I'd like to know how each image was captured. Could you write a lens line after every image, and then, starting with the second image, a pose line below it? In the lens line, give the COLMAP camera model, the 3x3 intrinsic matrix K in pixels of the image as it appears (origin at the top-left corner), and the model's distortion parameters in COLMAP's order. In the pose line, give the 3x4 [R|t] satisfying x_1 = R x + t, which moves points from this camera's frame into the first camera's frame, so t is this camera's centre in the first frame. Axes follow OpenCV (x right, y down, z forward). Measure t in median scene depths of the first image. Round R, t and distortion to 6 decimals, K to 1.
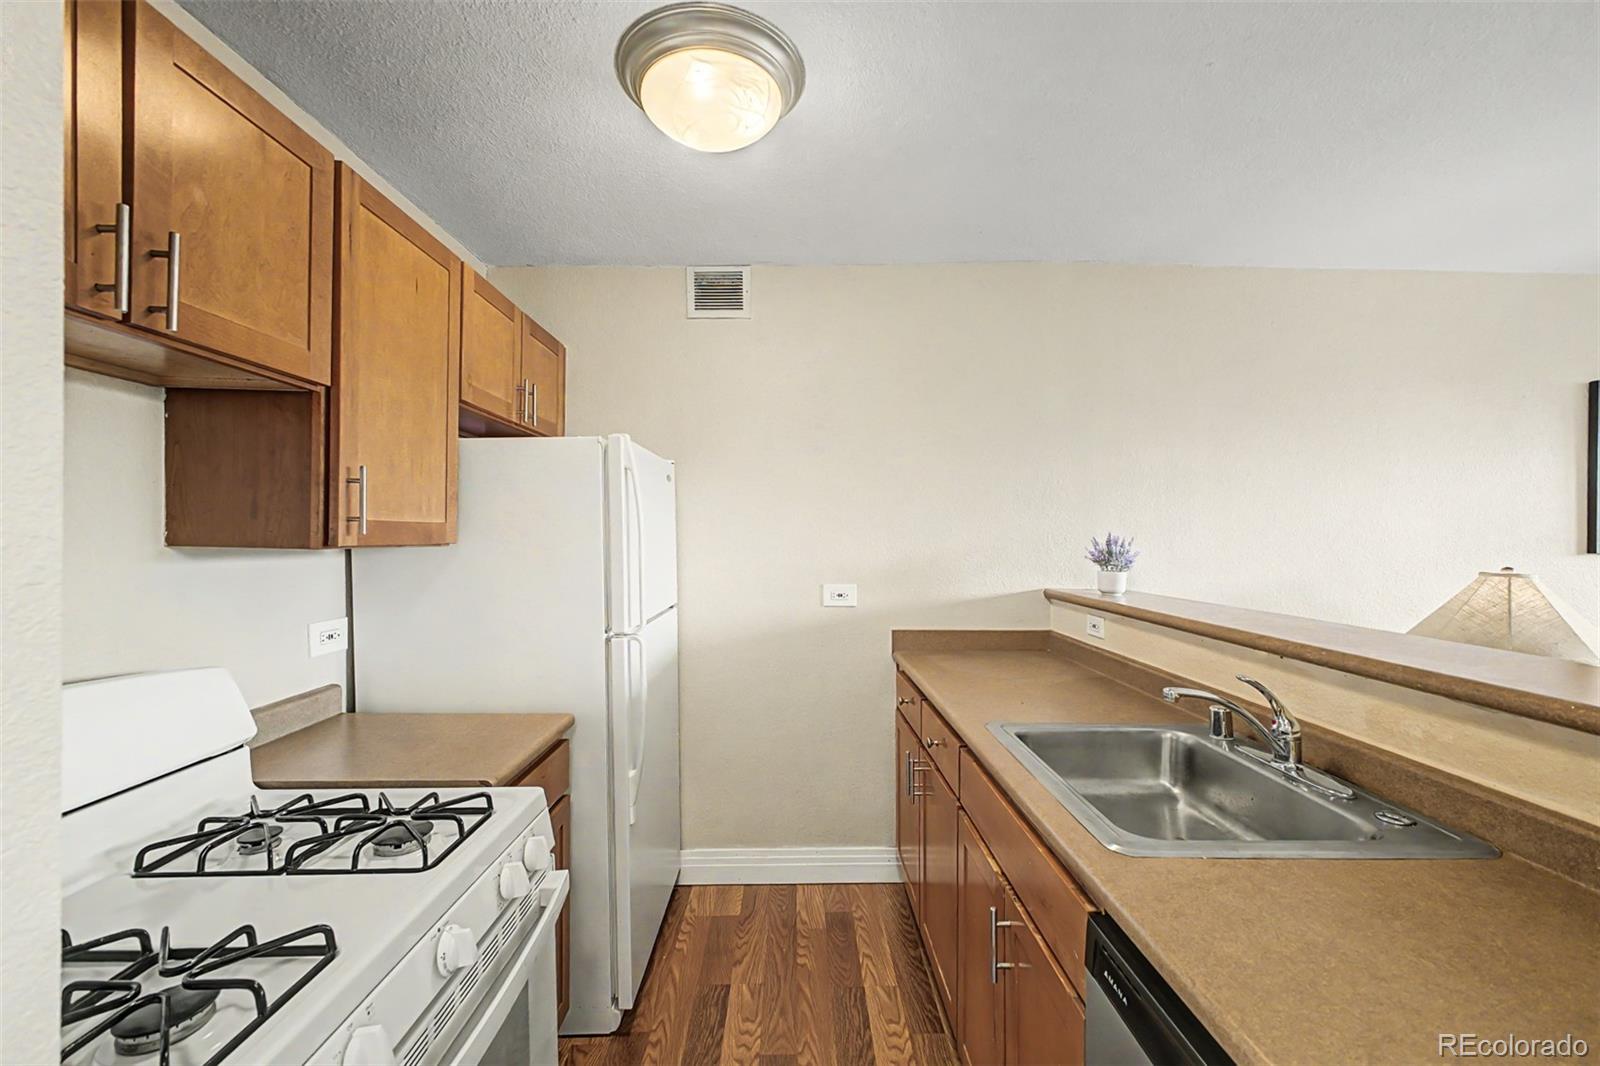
lens RADIAL K [[635.6, 0, 801.9], [0, 635.6, 534.4], [0, 0, 1]] dist [0.007895, -0.000197]
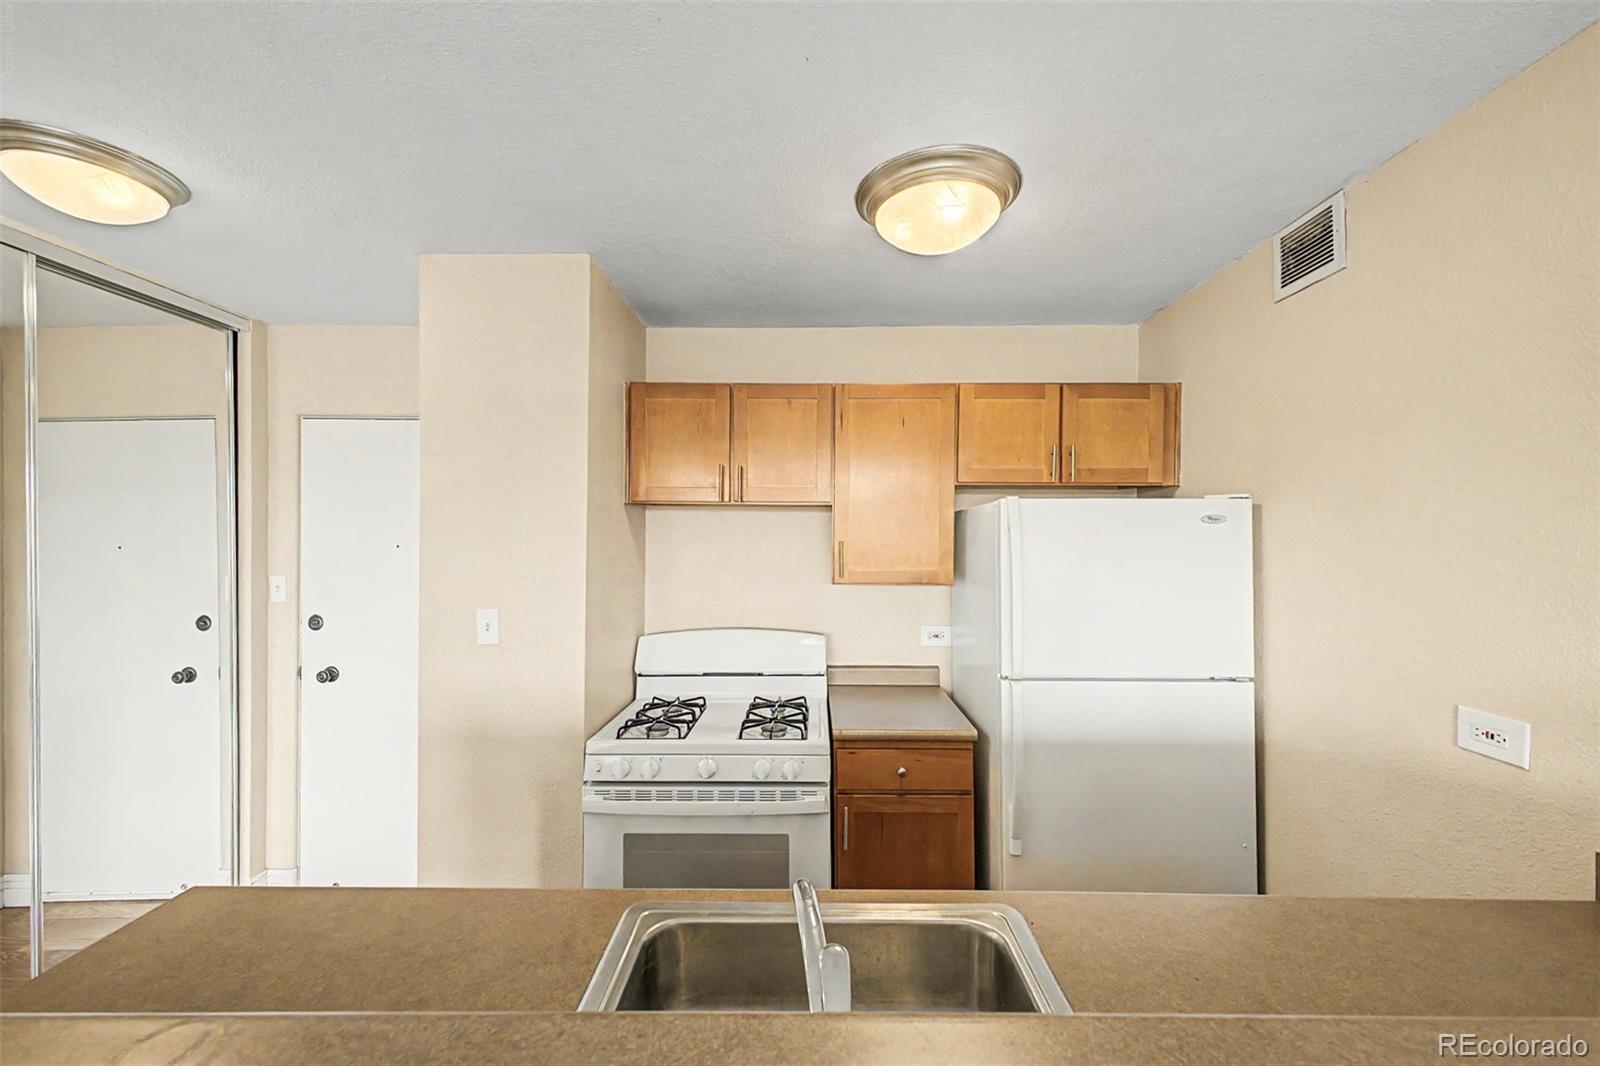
lens RADIAL K [[660.1, 0, 800.0], [0, 660.1, 533.0], [0, 0, 1]] dist [0.007346, -0.000149]
pose [[-0.032757, -0.002105, -0.999461, 1.046805], [-0.008044, 0.999966, -0.001842, -0.104917], [0.999431, 0.007980, -0.032773, 0.785859]]
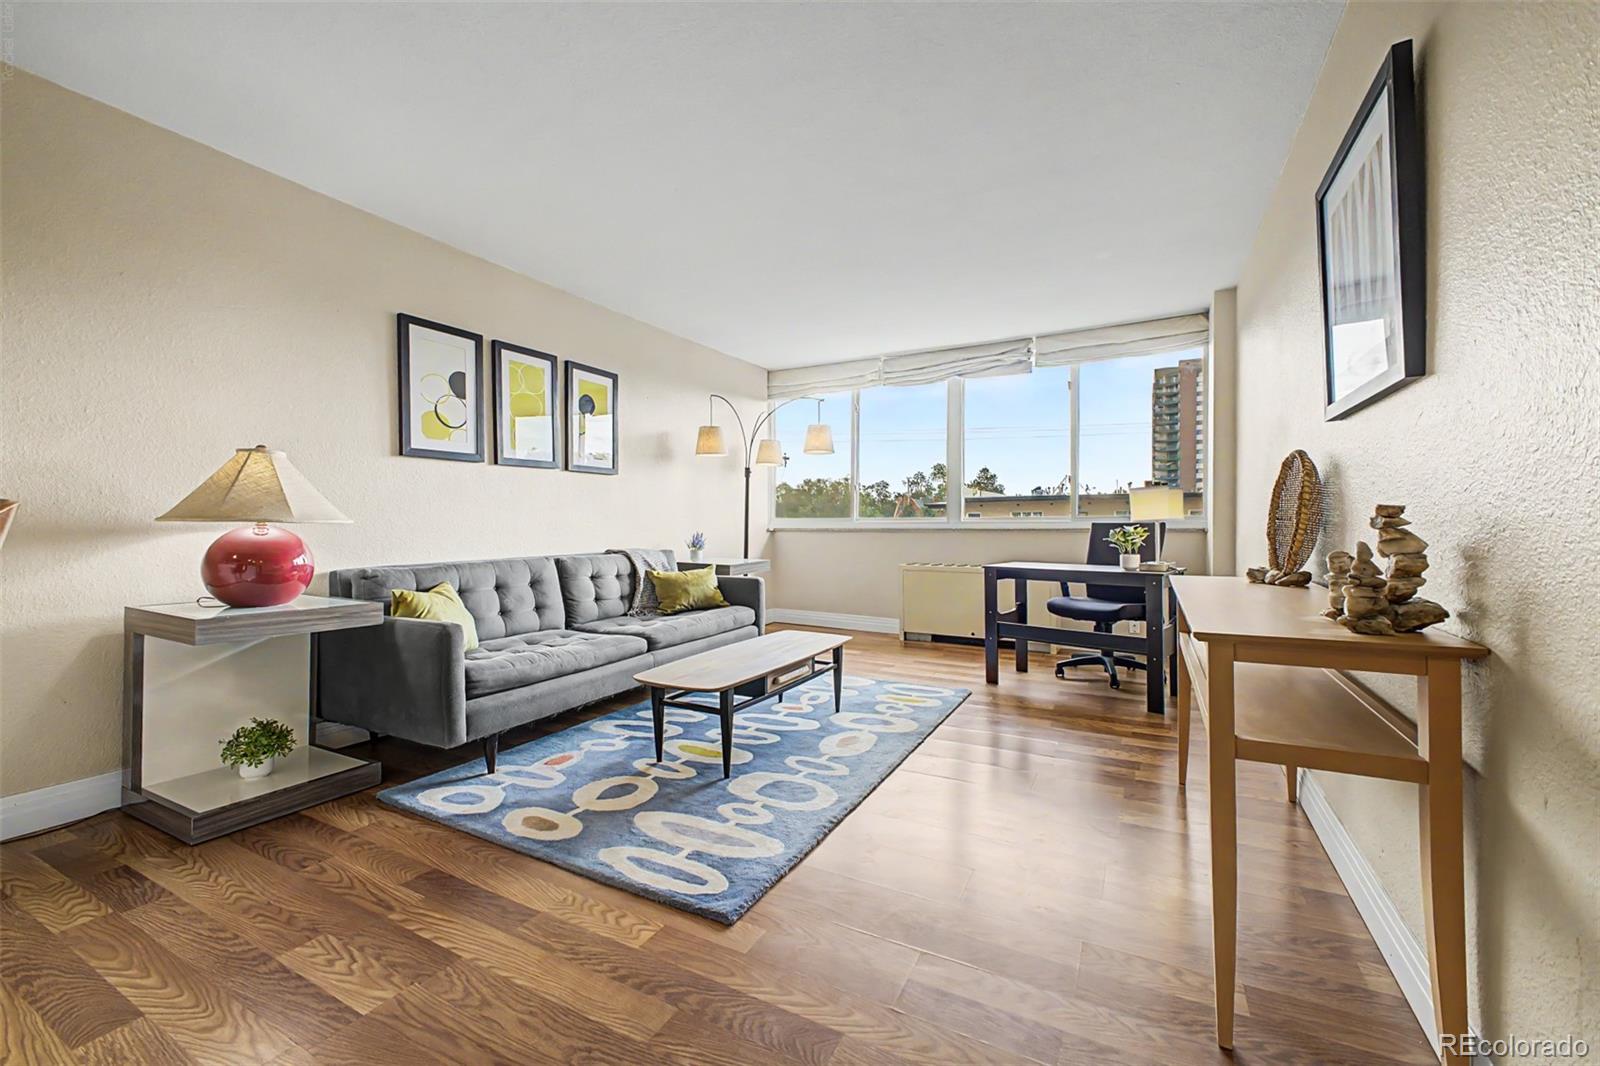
lens RADIAL K [[646.0, 0, 801.2], [0, 646.0, 527.8], [0, 0, 1]] dist [0.038781, -0.013950]
pose [[0.487904, -0.011598, 0.872820, 0.888799], [0.007575, 0.999930, 0.009053, 0.272733], [-0.872864, 0.002195, 0.487958, -0.426714]]
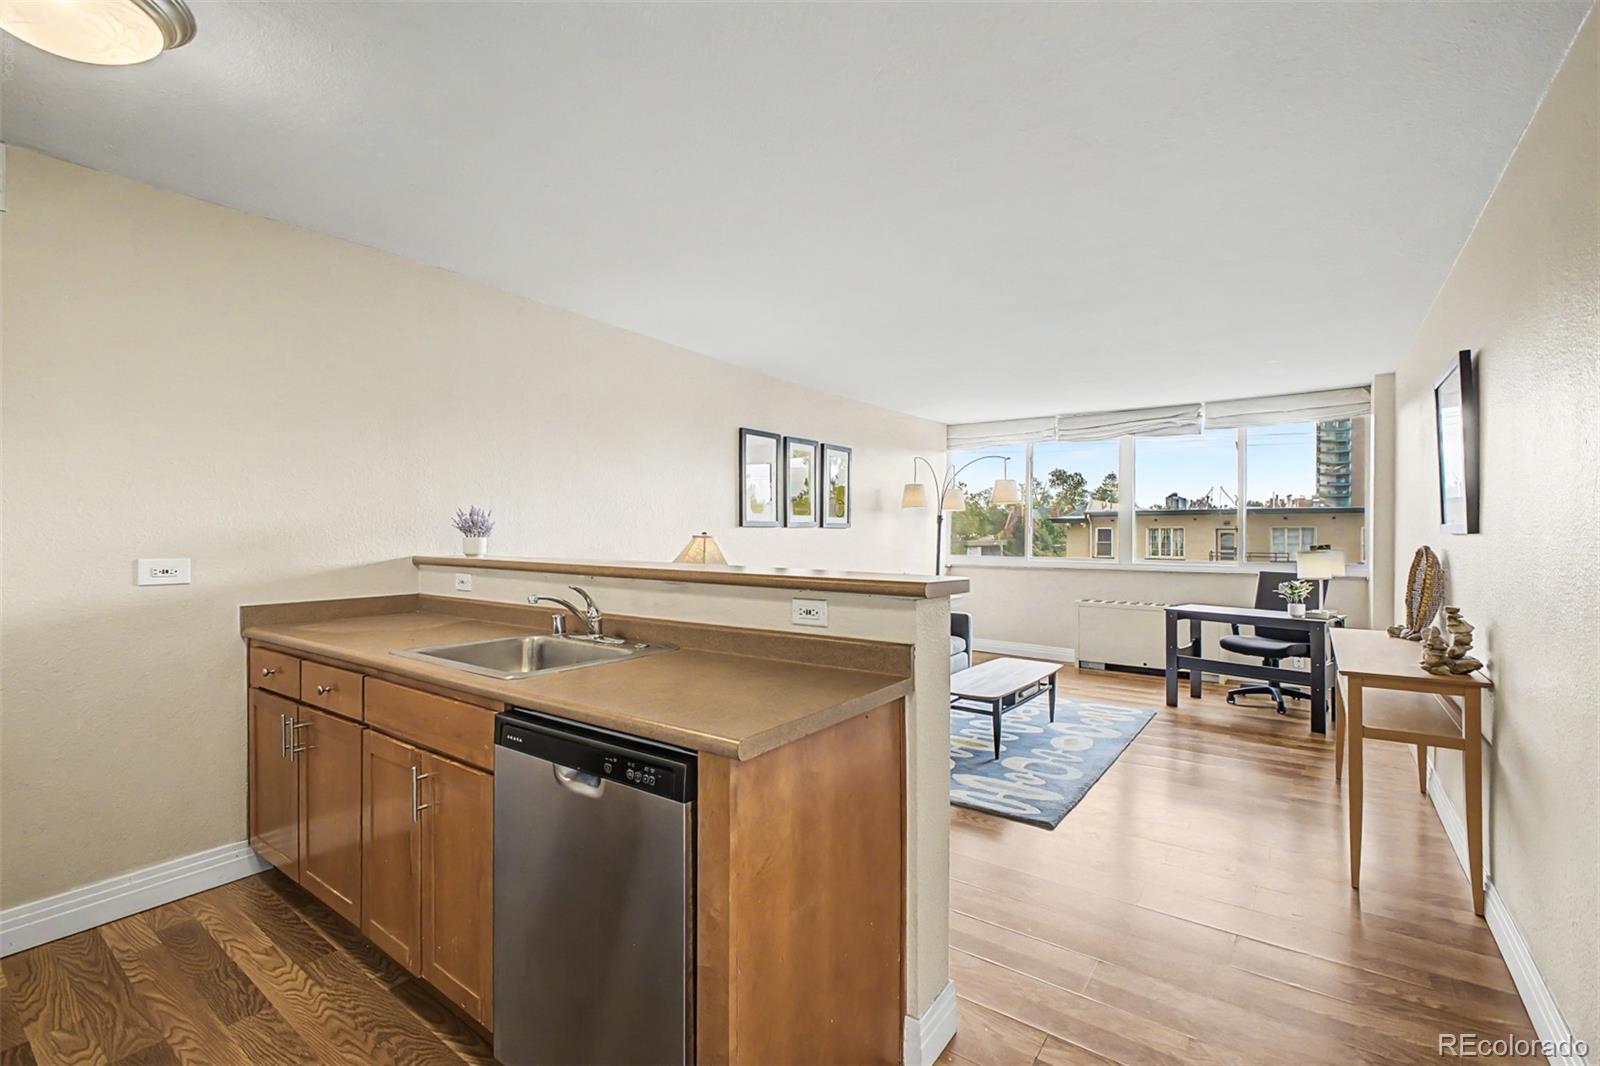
lens RADIAL K [[709.6, 0, 796.8], [0, 709.6, 534.5], [0, 0, 1]] dist [0.010060, -0.000094]
pose [[0.601695, -0.004390, 0.798714, -0.336438], [0.001504, 0.999989, 0.004363, 0.073443], [-0.798725, -0.001424, 0.601695, -0.446673]]
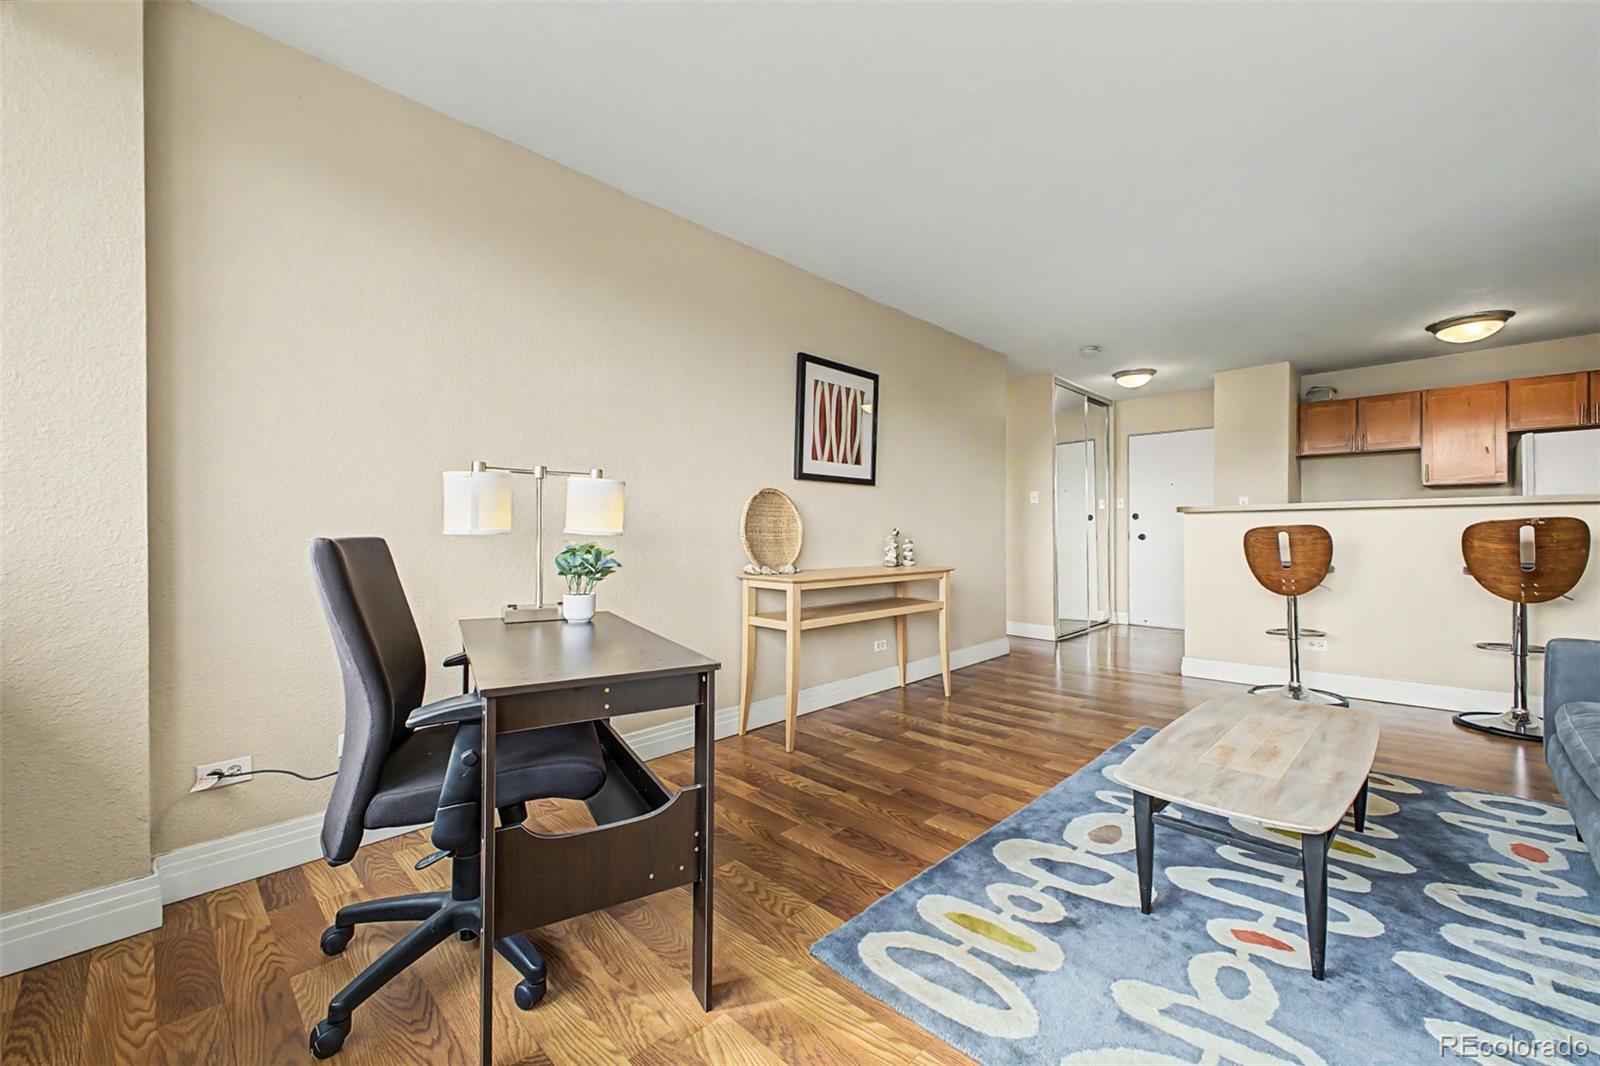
lens RADIAL K [[635.6, 0, 801.9], [0, 635.6, 534.4], [0, 0, 1]] dist [0.007895, -0.000197]
pose [[-0.712751, 0.000369, -0.701417, 4.116765], [-0.001518, 0.999997, 0.002069, 0.277088], [0.701415, 0.002540, -0.712748, 0.934731]]
